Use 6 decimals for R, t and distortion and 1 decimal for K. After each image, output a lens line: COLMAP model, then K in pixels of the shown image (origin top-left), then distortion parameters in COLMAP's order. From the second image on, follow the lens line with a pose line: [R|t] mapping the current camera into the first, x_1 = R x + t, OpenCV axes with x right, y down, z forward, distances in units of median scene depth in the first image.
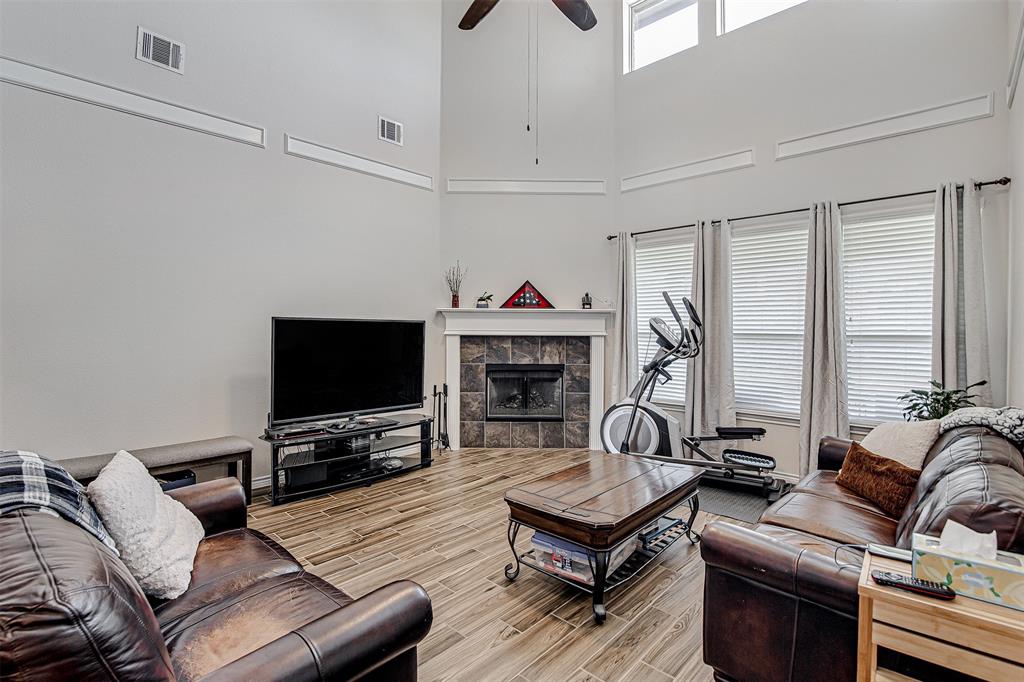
lens RADIAL K [[477.1, 0, 515.6], [0, 477.1, 336.1], [0, 0, 1]] dist [-0.000865, -0.000412]
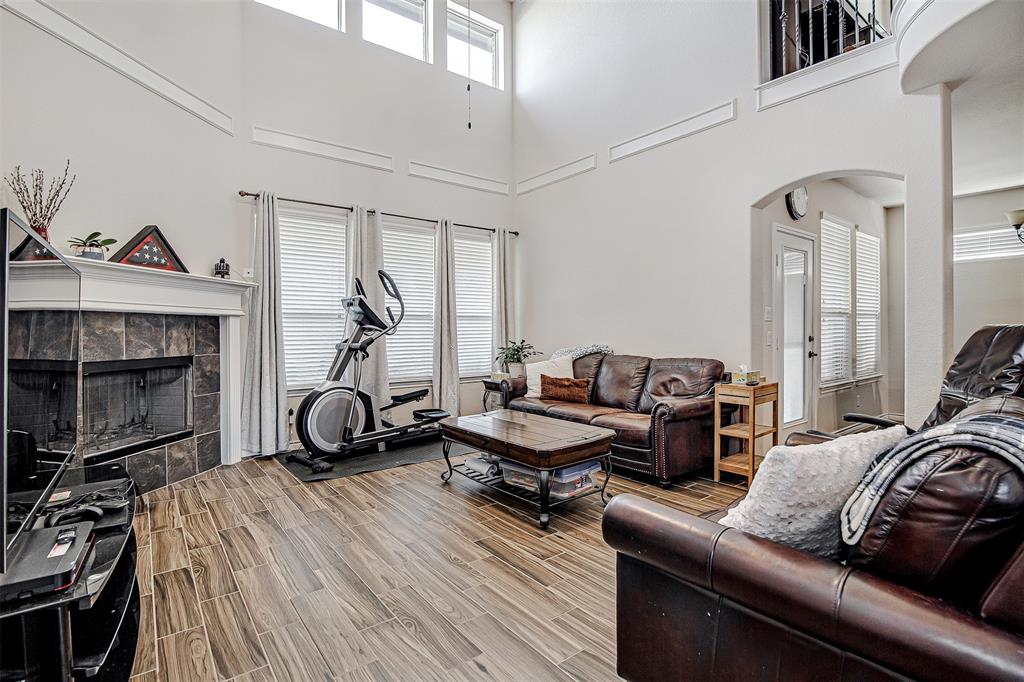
lens RADIAL K [[477.1, 0, 508.2], [0, 477.1, 335.0], [0, 0, 1]] dist [-0.000865, -0.000412]
pose [[0.176979, -0.017065, 0.984067, -0.515650], [0.024107, 0.999625, 0.012999, 0.031561], [-0.983919, 0.021422, 0.177324, 0.429160]]
